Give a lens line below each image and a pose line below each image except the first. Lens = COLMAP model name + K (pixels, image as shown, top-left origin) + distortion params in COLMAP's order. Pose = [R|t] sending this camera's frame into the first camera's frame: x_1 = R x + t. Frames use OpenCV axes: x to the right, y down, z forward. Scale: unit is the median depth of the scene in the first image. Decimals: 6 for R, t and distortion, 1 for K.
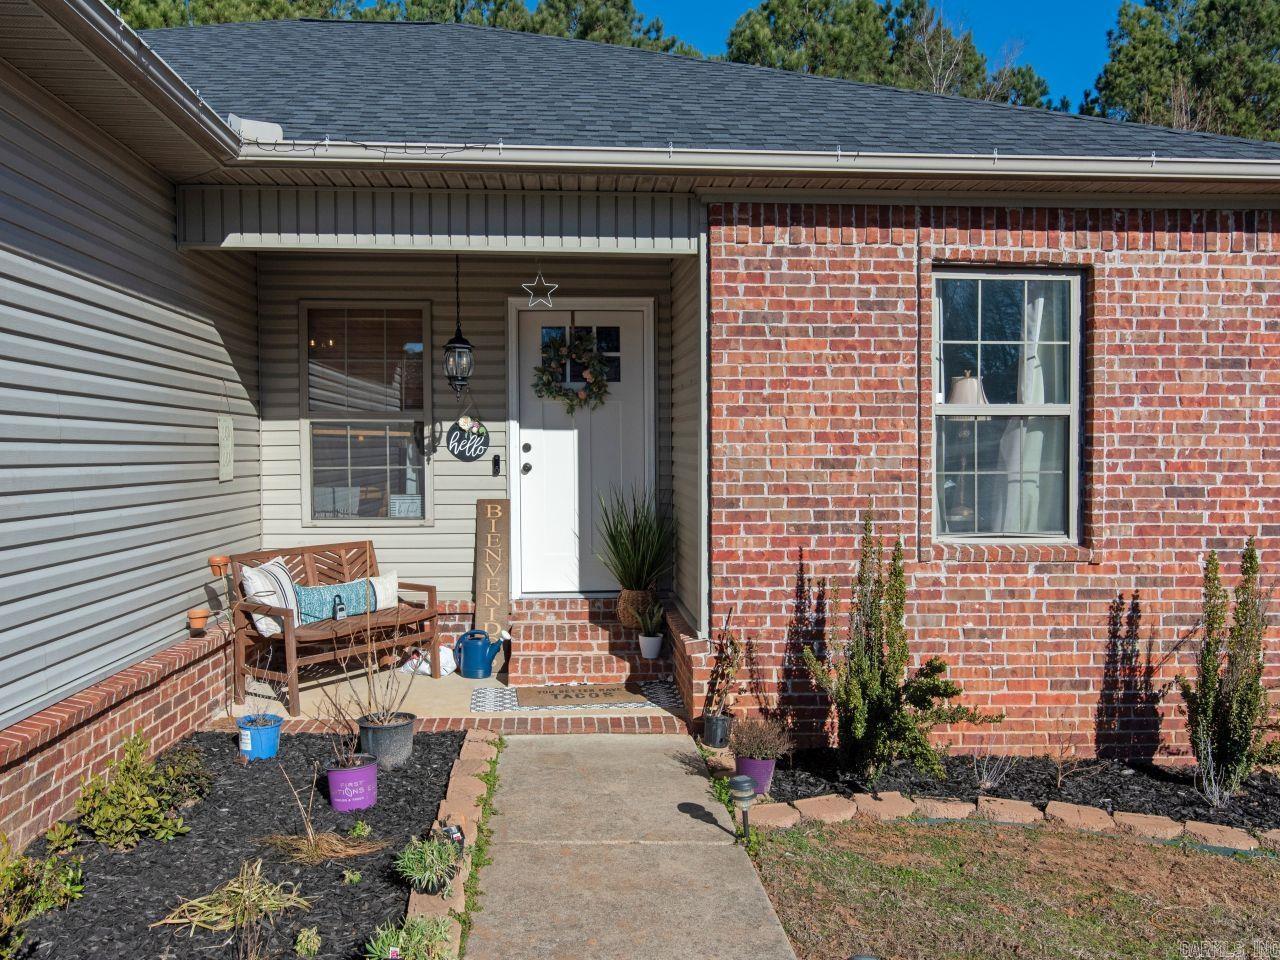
lens RADIAL K [[1076.5, 0, 640.0], [0, 1076.5, 480.0], [0, 0, 1]] dist [0.002646, 0.004029]
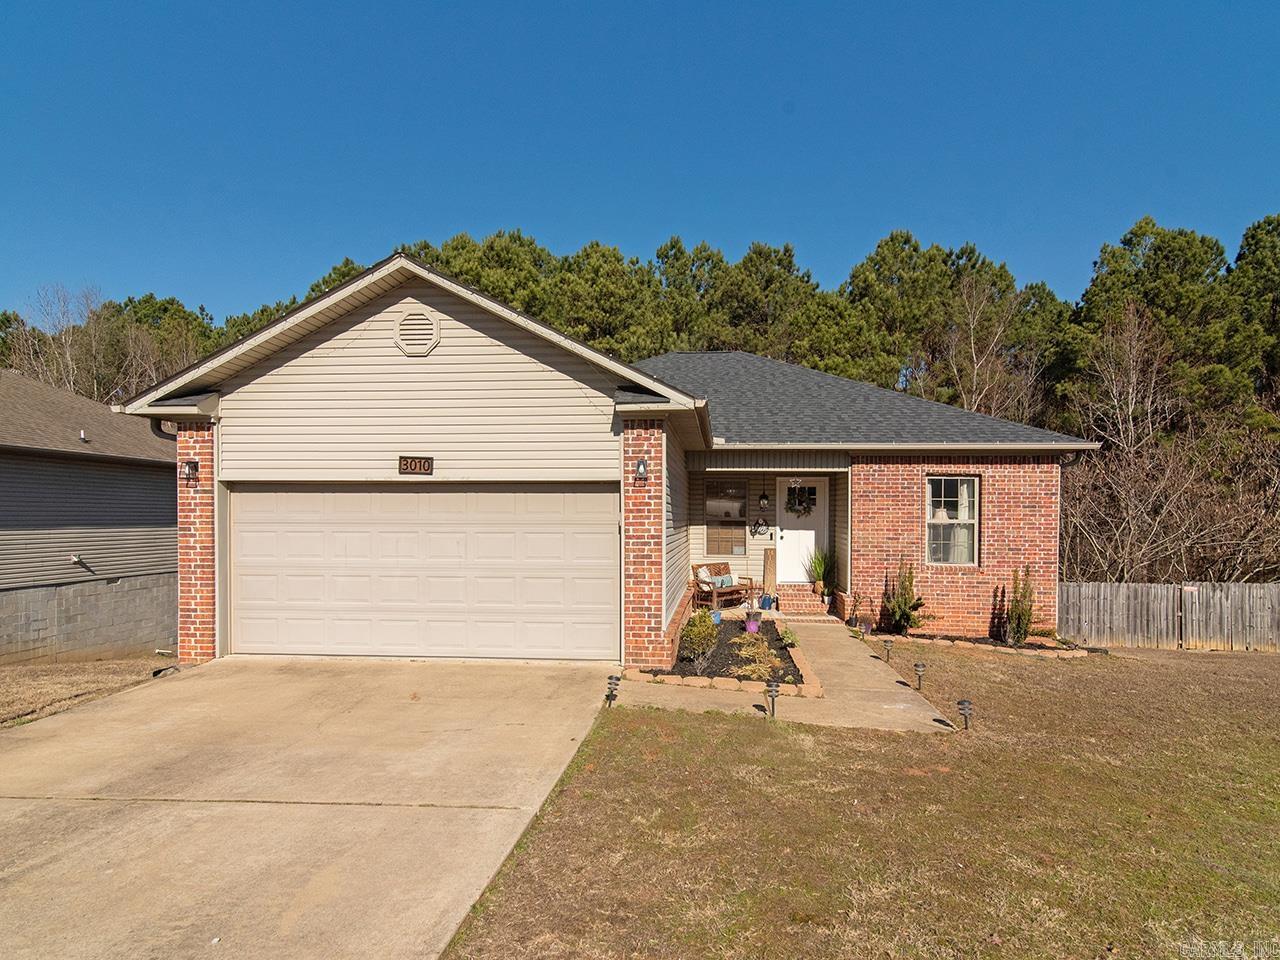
lens RADIAL K [[723.8, 0, 665.4], [0, 723.8, 525.1], [0, 0, 1]] dist [0.014163, -0.000306]
pose [[0.987103, 0.008892, -0.159837, -0.129879], [-0.010951, 0.999868, -0.012001, -0.021633], [0.159709, 0.013597, 0.987070, -1.144648]]
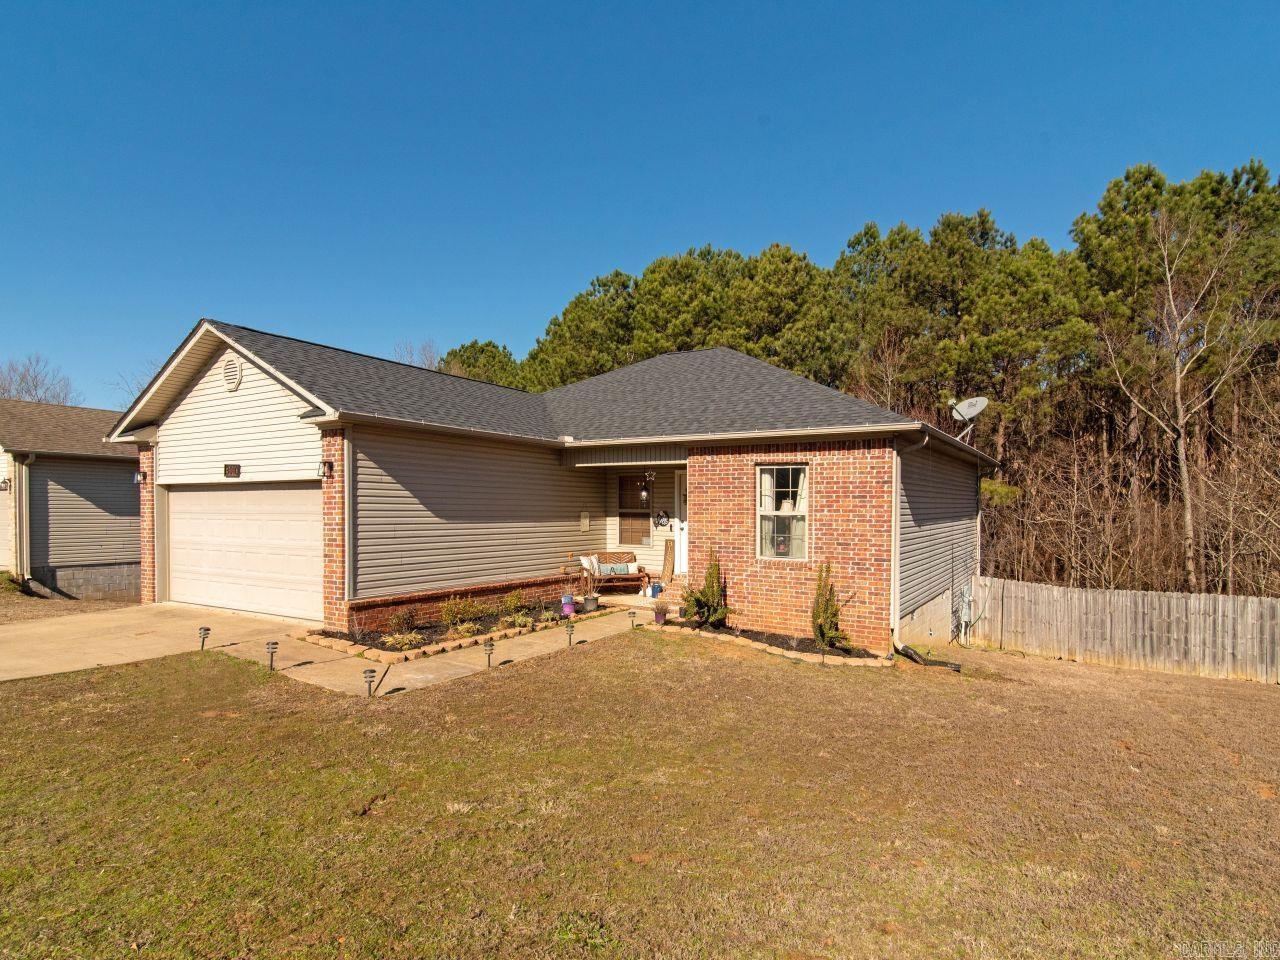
lens RADIAL K [[690.9, 0, 637.3], [0, 690.9, 520.6], [0, 0, 1]] dist [0.010688, 0.000573]
pose [[0.812907, 0.015019, -0.582199, 1.093903], [-0.020146, 0.999794, -0.002339, -0.033635], [0.582044, 0.013630, 0.813043, -0.716490]]
